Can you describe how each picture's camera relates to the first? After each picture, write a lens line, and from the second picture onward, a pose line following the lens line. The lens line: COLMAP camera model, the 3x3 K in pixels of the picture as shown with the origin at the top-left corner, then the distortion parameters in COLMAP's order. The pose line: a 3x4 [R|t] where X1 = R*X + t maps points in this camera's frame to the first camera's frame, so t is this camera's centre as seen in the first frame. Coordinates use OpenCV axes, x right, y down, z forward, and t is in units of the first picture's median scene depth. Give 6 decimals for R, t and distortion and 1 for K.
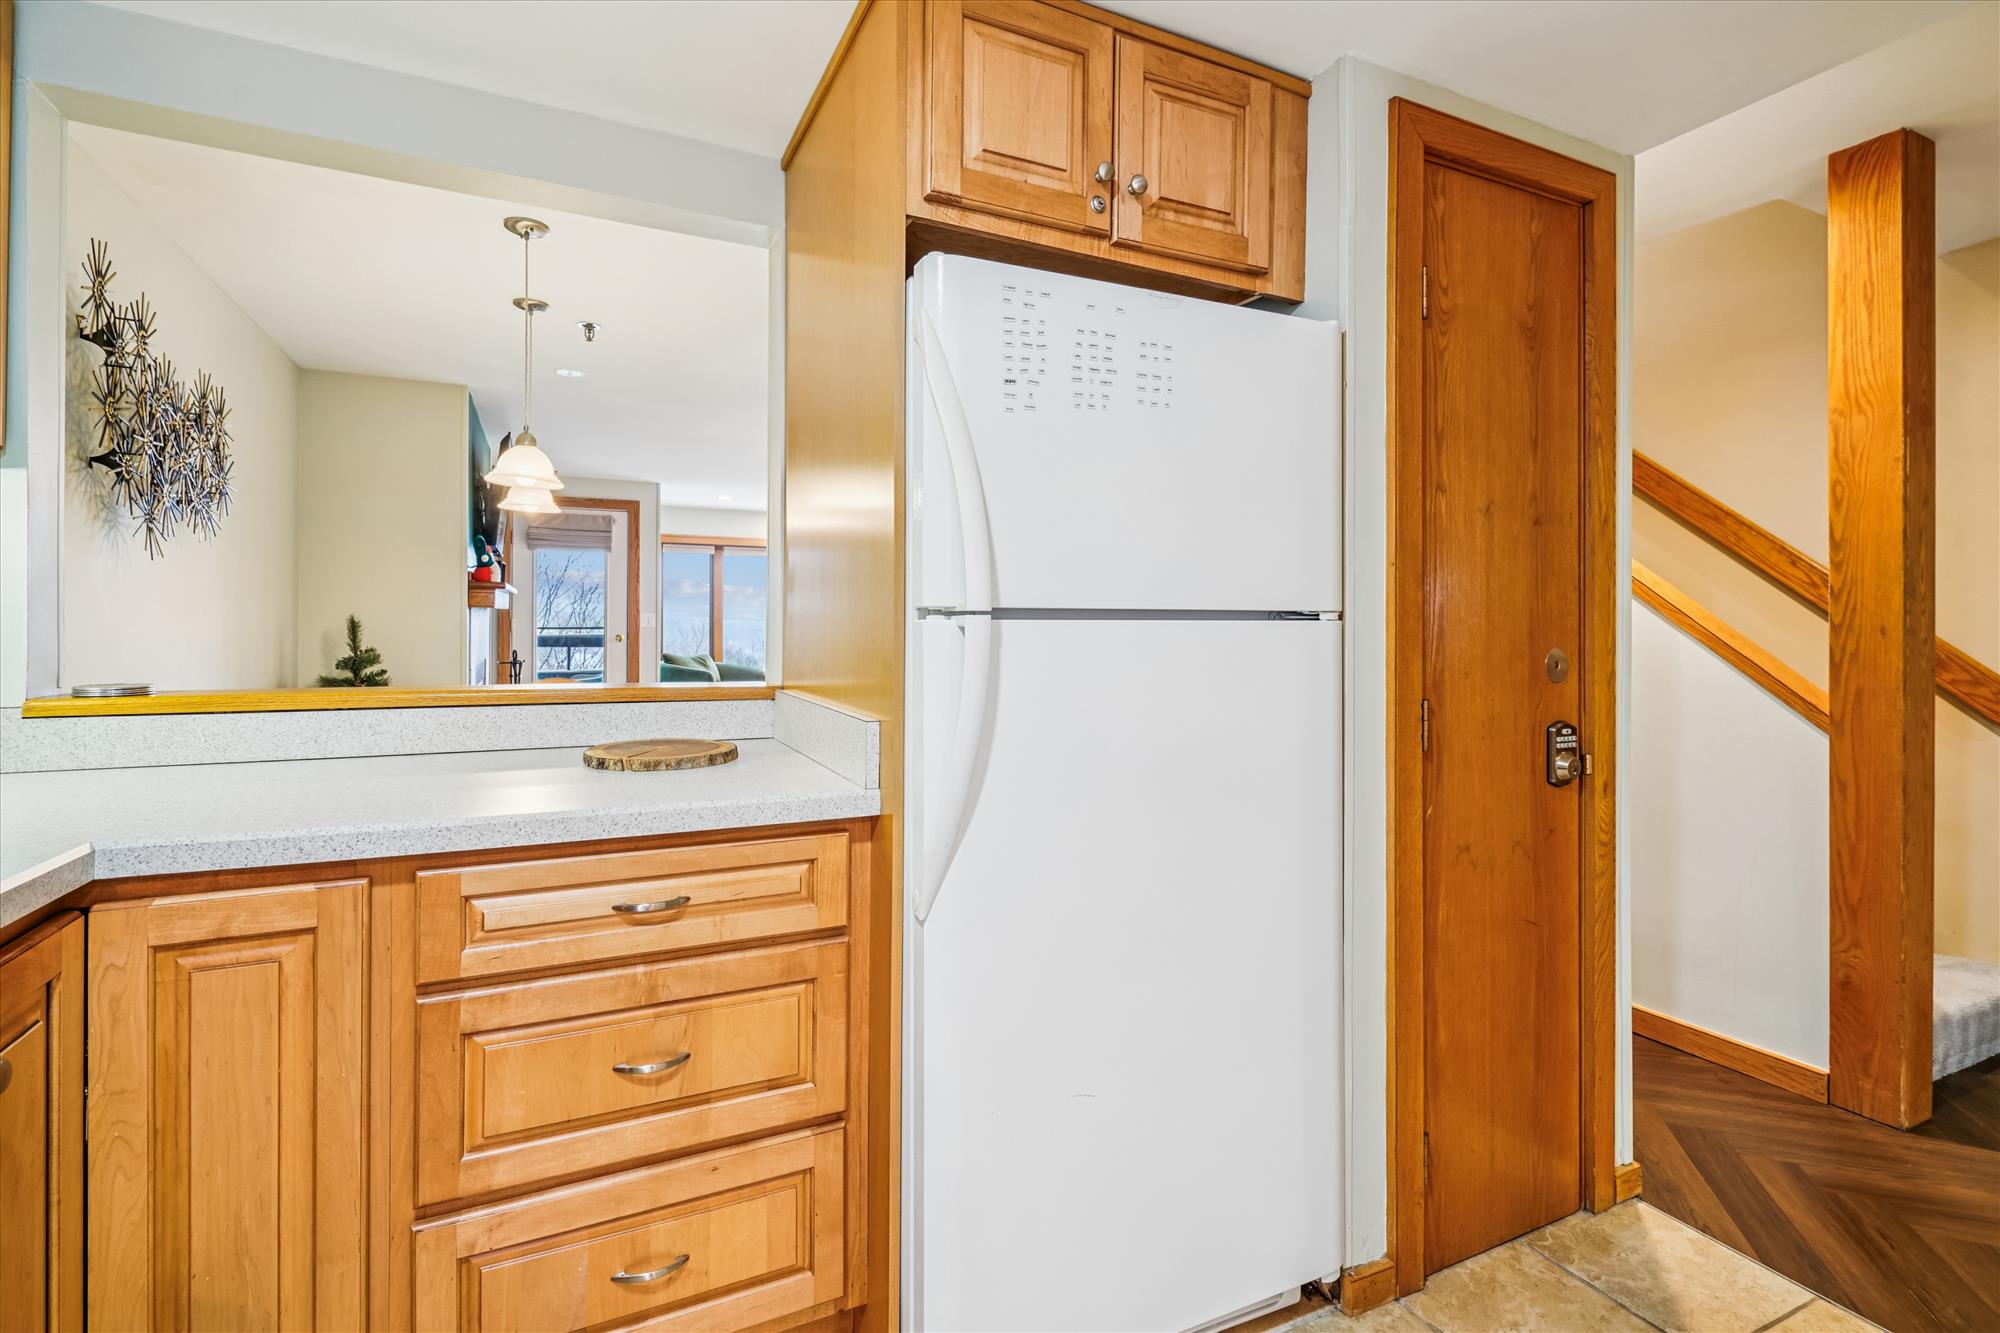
lens RADIAL K [[936.8, 0, 1000.6], [0, 936.8, 624.1], [0, 0, 1]] dist [-0.001560, -0.000137]
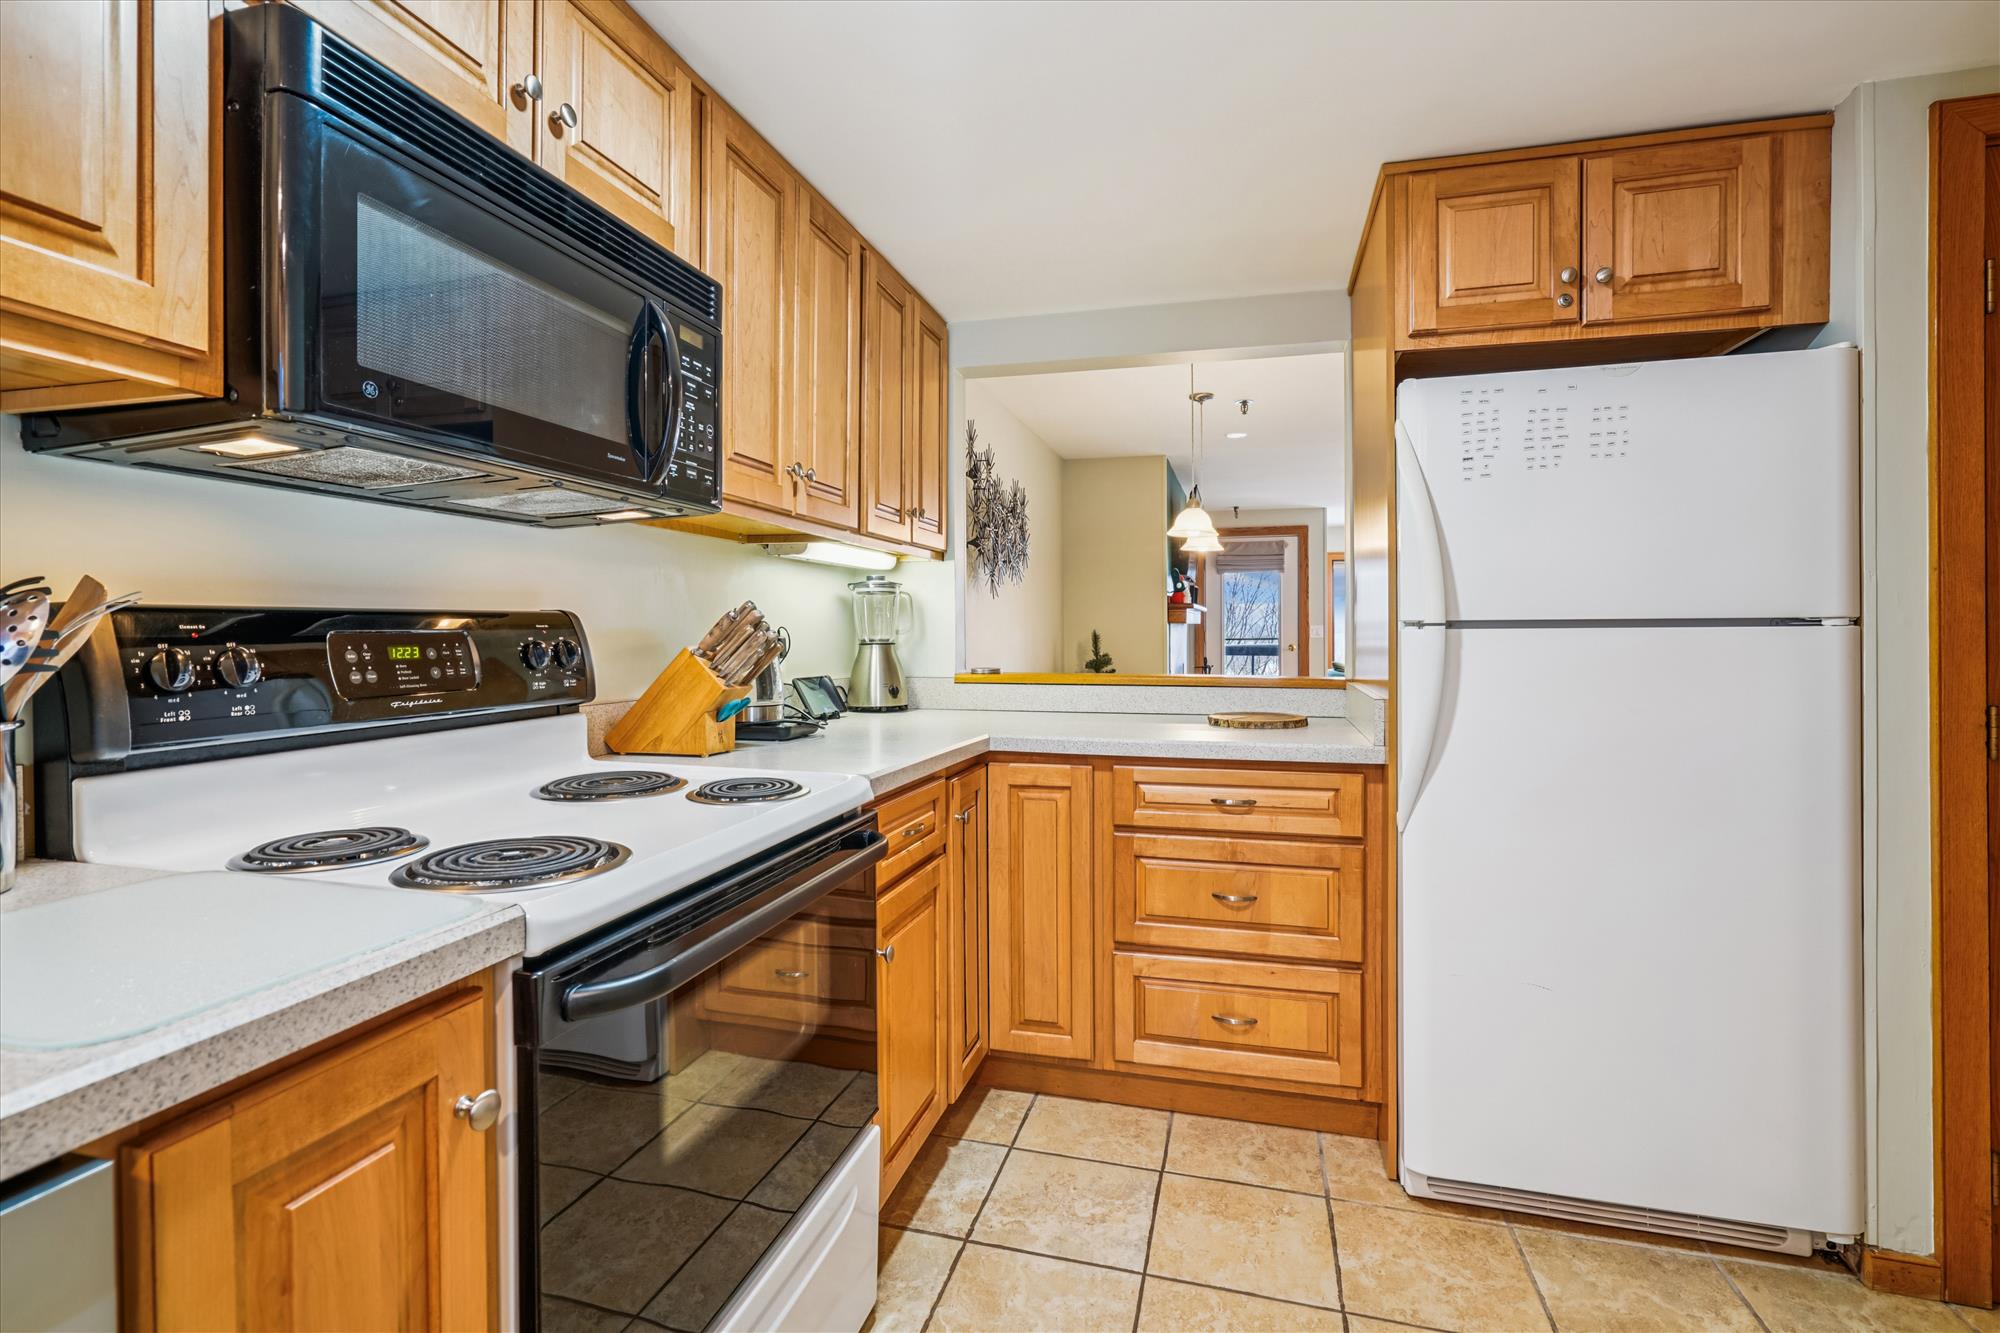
lens RADIAL K [[936.8, 0, 1000.6], [0, 936.8, 624.1], [0, 0, 1]] dist [-0.001560, -0.000137]
pose [[0.756934, -0.015048, -0.653318, 0.334268], [0.006998, 0.999864, -0.014921, 0.003427], [0.653454, 0.006722, 0.756937, -0.439663]]
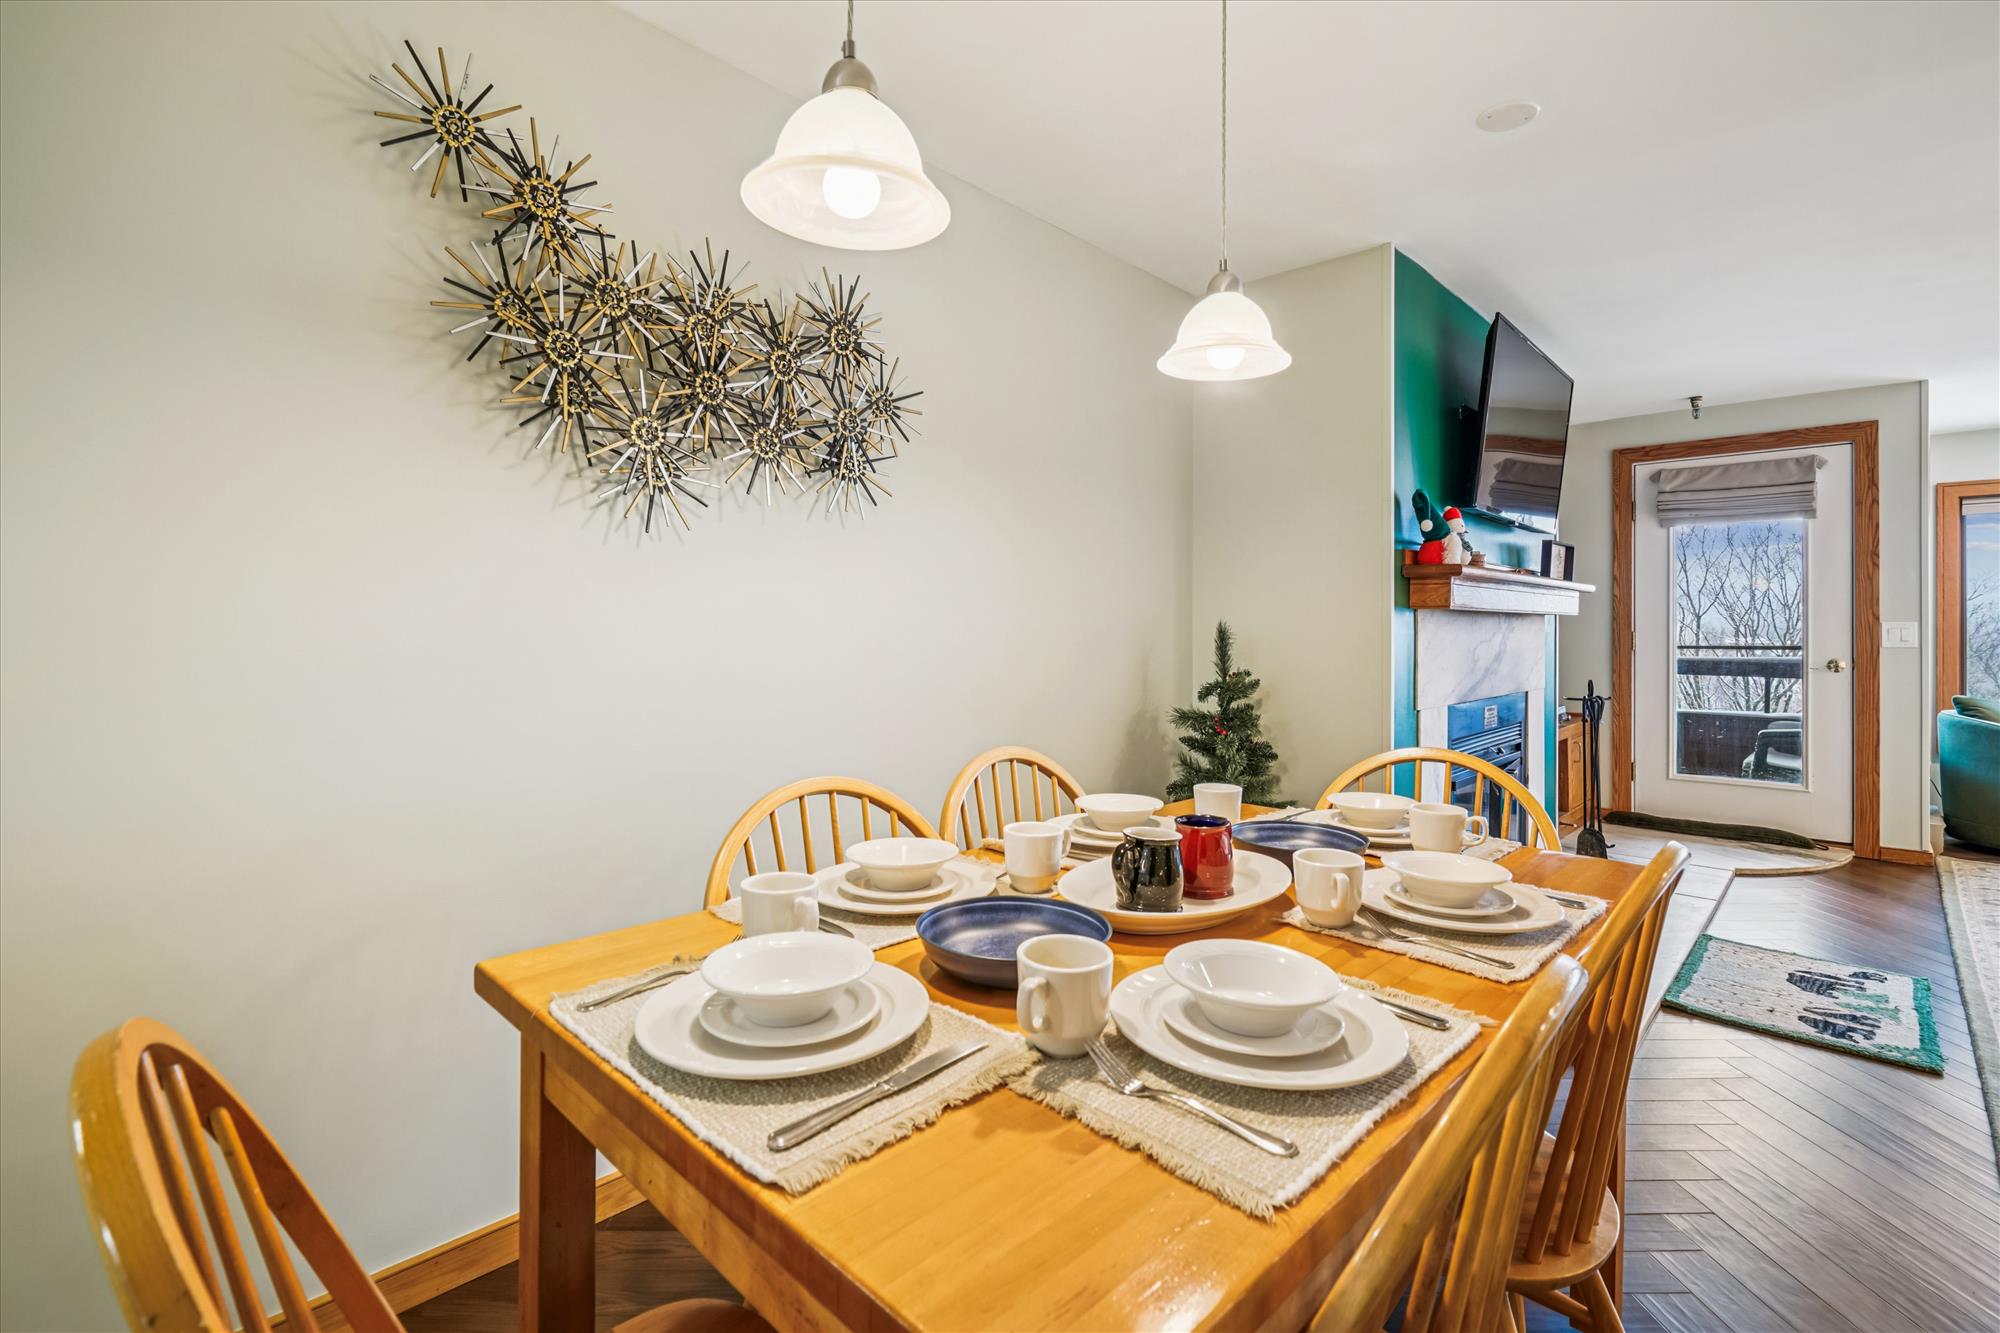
lens RADIAL K [[911.8, 0, 997.6], [0, 911.8, 627.4], [0, 0, 1]] dist [-0.000889, -0.000073]
pose [[0.347850, -0.009425, -0.937503, -0.314008], [-0.007162, 0.999894, -0.012710, 0.010516], [0.937523, 0.011136, 0.347745, 1.639677]]
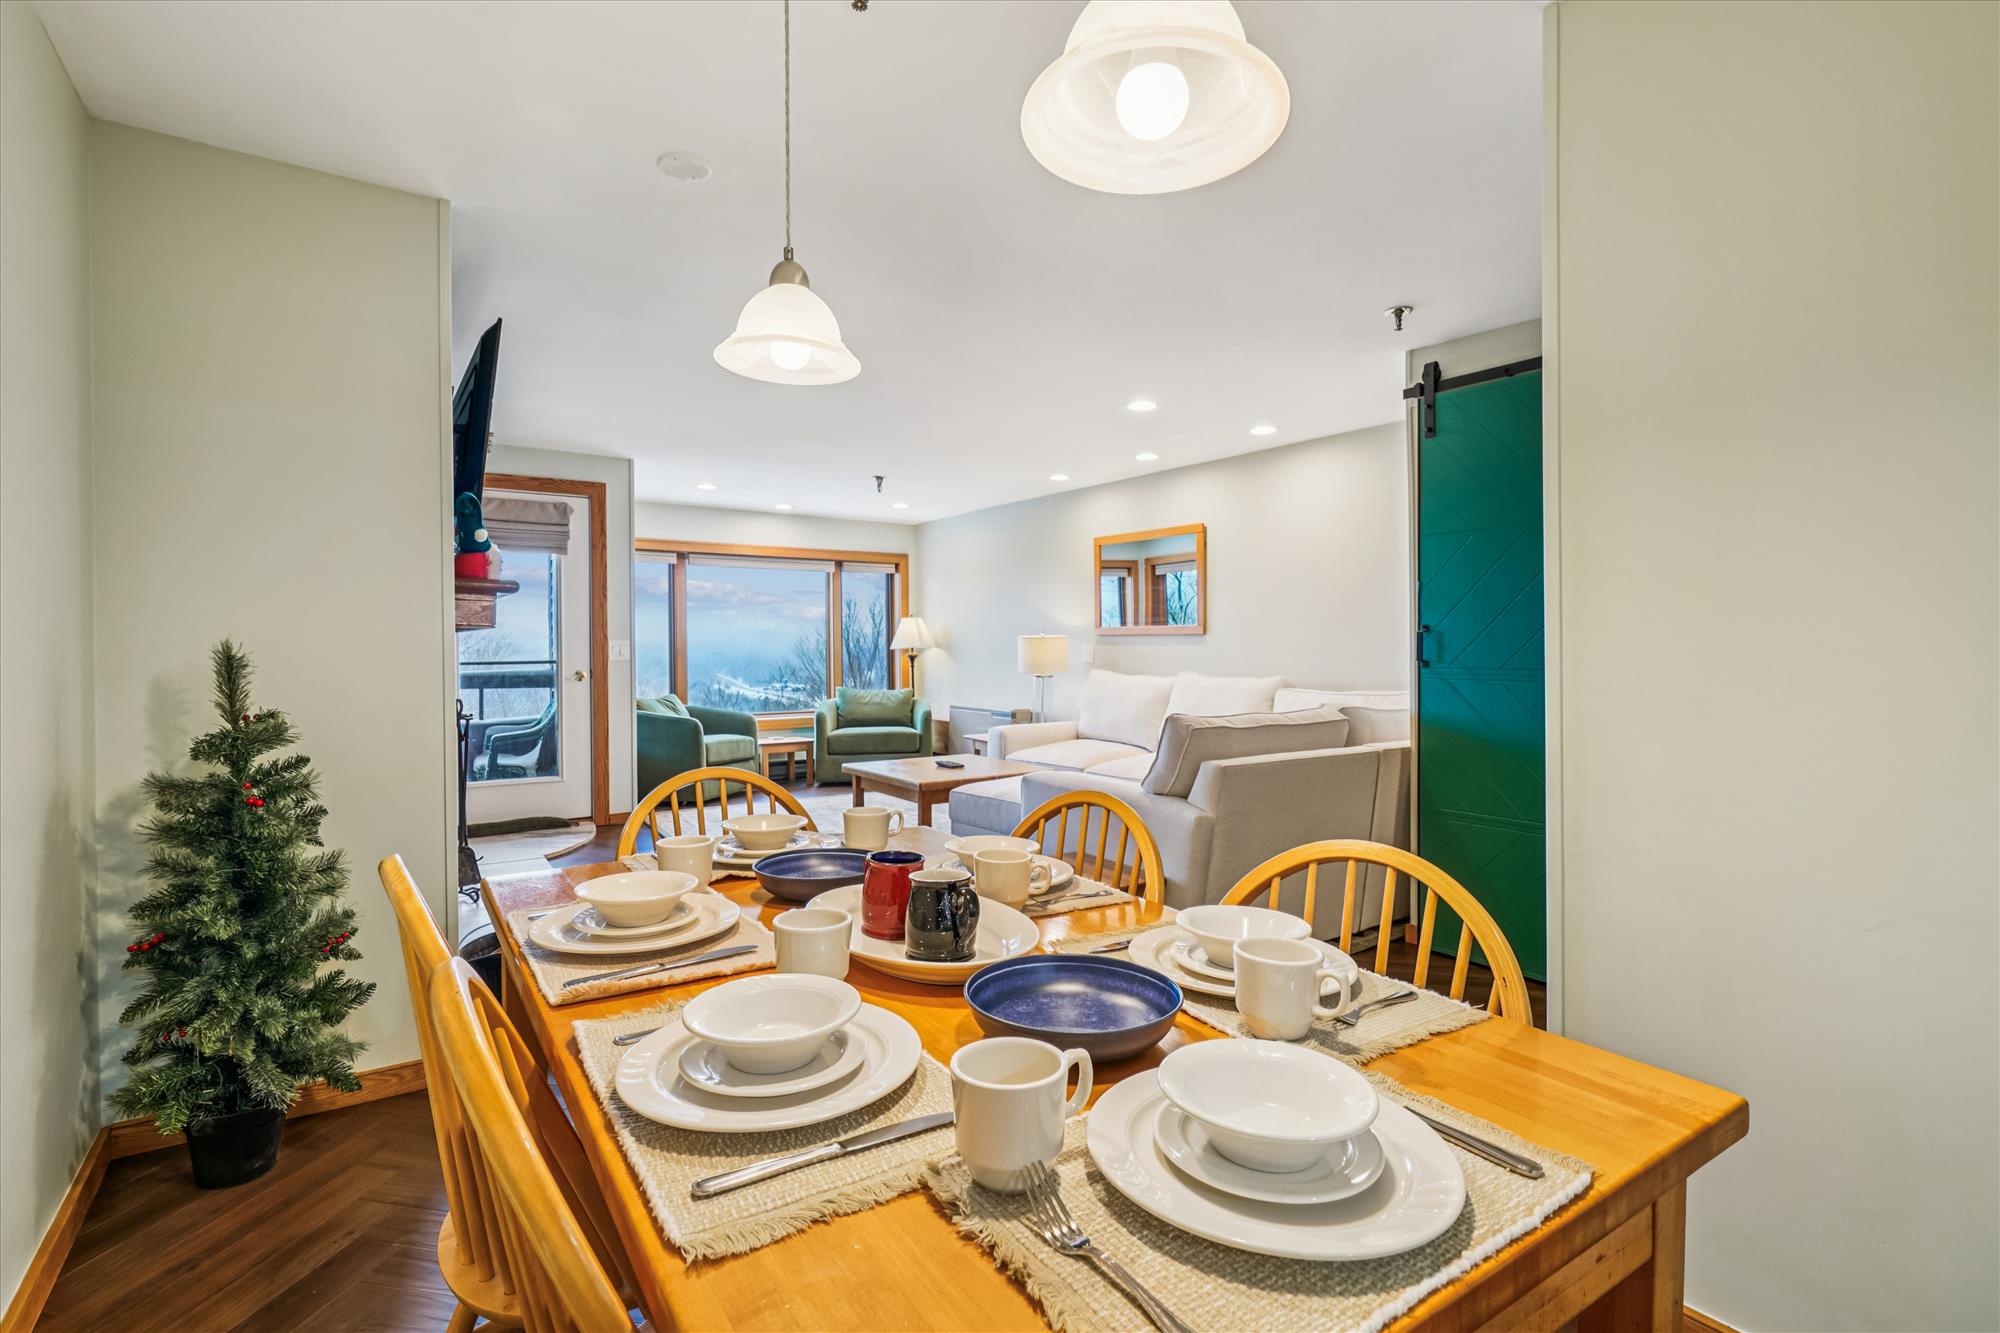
lens RADIAL K [[929.9, 0, 991.6], [0, 929.9, 653.3], [0, 0, 1]] dist [0.000477, 0.000137]
pose [[0.988489, -0.013051, 0.150729, -1.031642], [0.012781, 0.999915, 0.002757, -0.000925], [-0.150752, -0.000799, 0.988571, 1.294321]]
